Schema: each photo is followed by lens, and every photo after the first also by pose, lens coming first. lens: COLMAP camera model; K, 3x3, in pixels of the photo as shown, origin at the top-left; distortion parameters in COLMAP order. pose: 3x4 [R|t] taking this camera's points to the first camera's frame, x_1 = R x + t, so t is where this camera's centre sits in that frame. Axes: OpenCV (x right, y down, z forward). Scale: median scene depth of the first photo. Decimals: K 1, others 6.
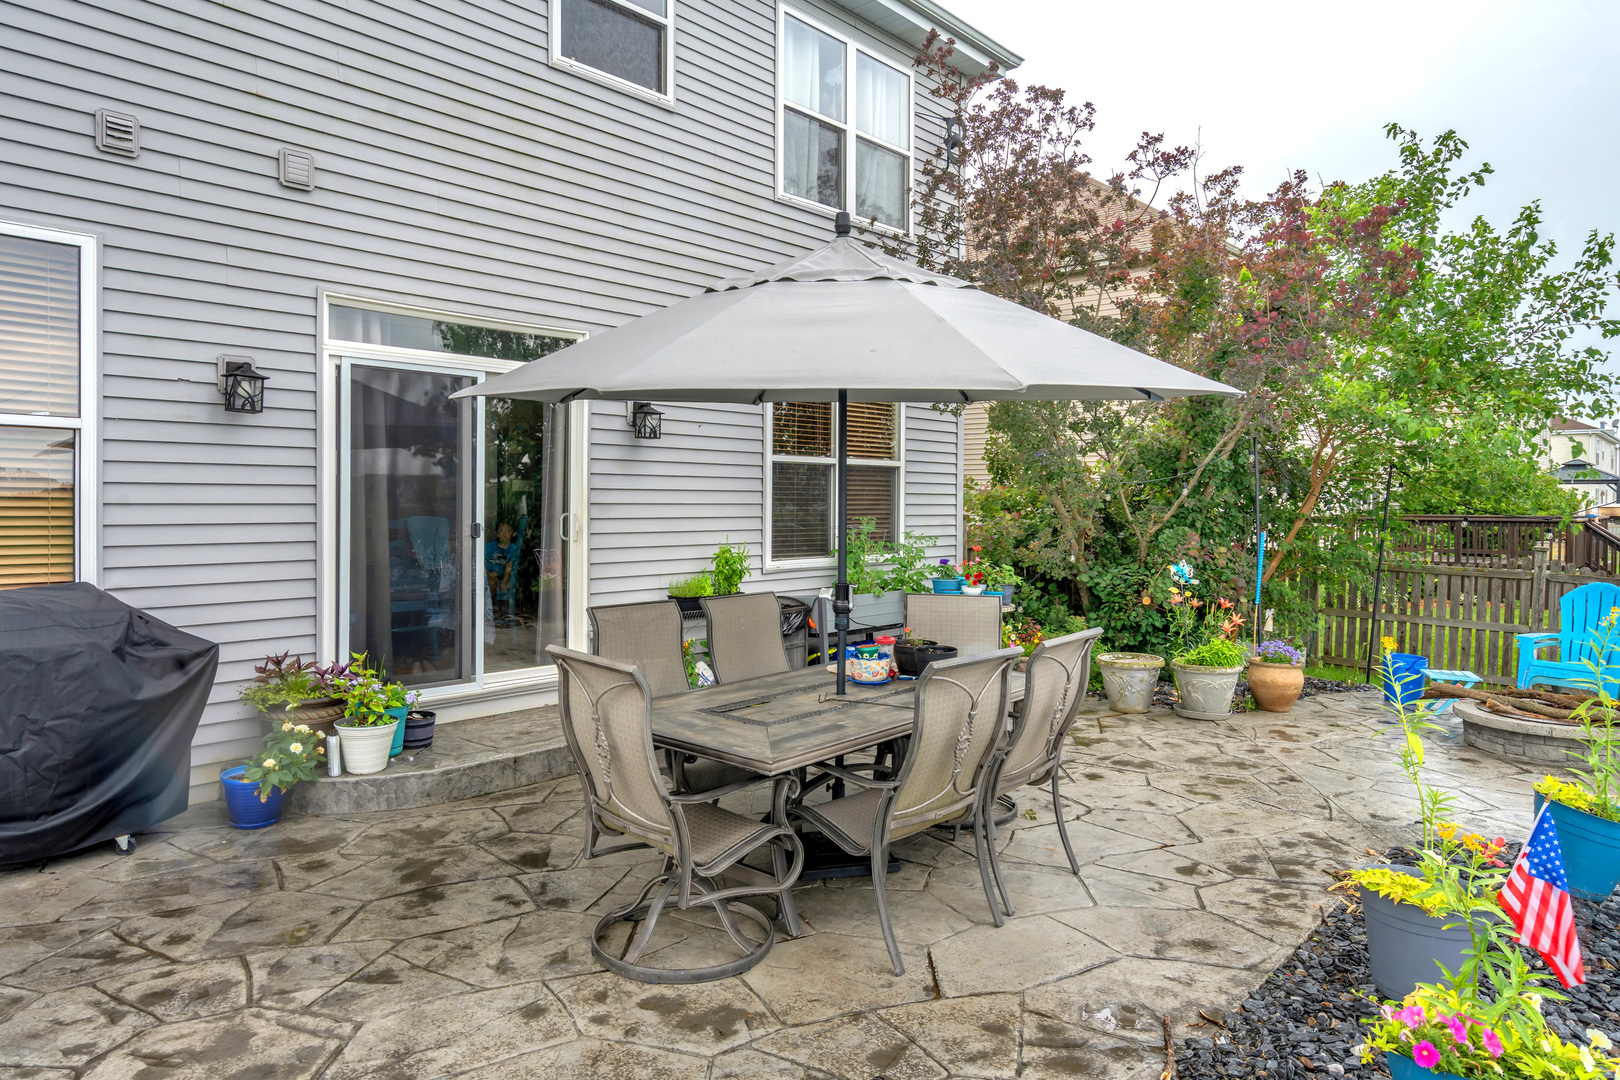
lens RADIAL K [[1022.9, 0, 810.0], [0, 1022.9, 540.0], [0, 0, 1]] dist [0.004499, 0.000089]
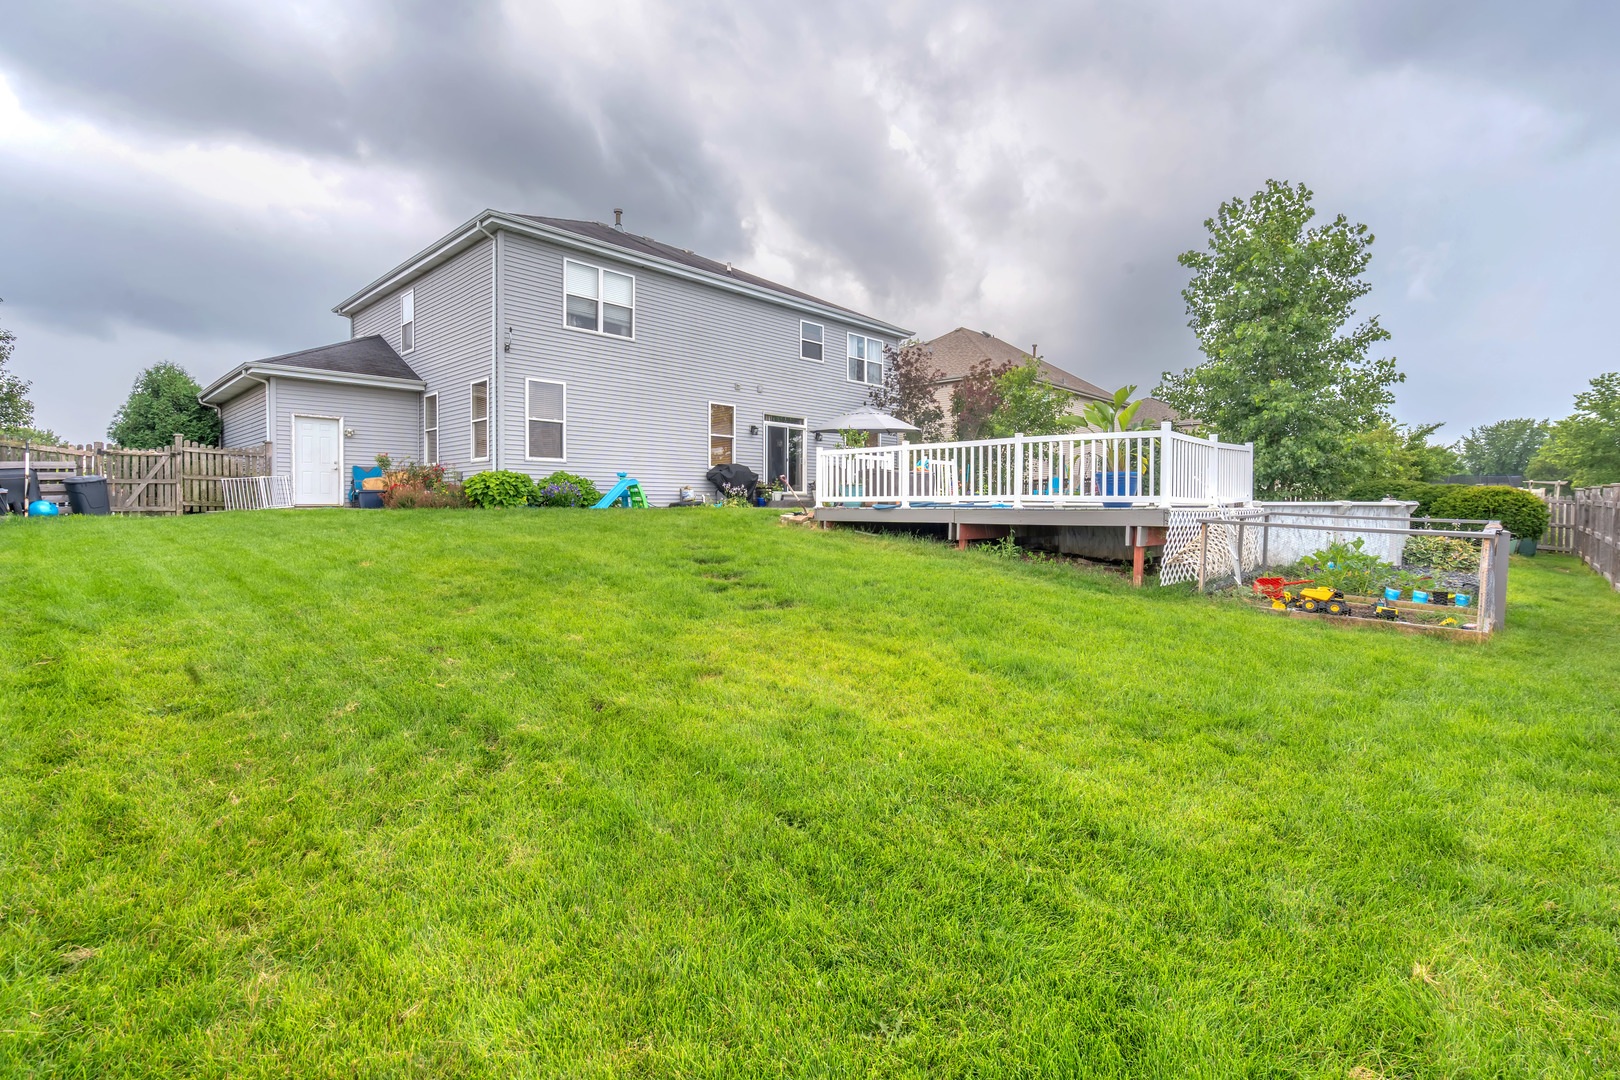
lens RADIAL K [[743.2, 0, 815.0], [0, 743.2, 517.7], [0, 0, 1]] dist [-0.000499, -0.000182]
pose [[0.999546, -0.001897, -0.030070, -0.079149], [0.001126, 0.999670, -0.025648, 0.302488], [0.030109, 0.025602, 0.999219, -2.115165]]
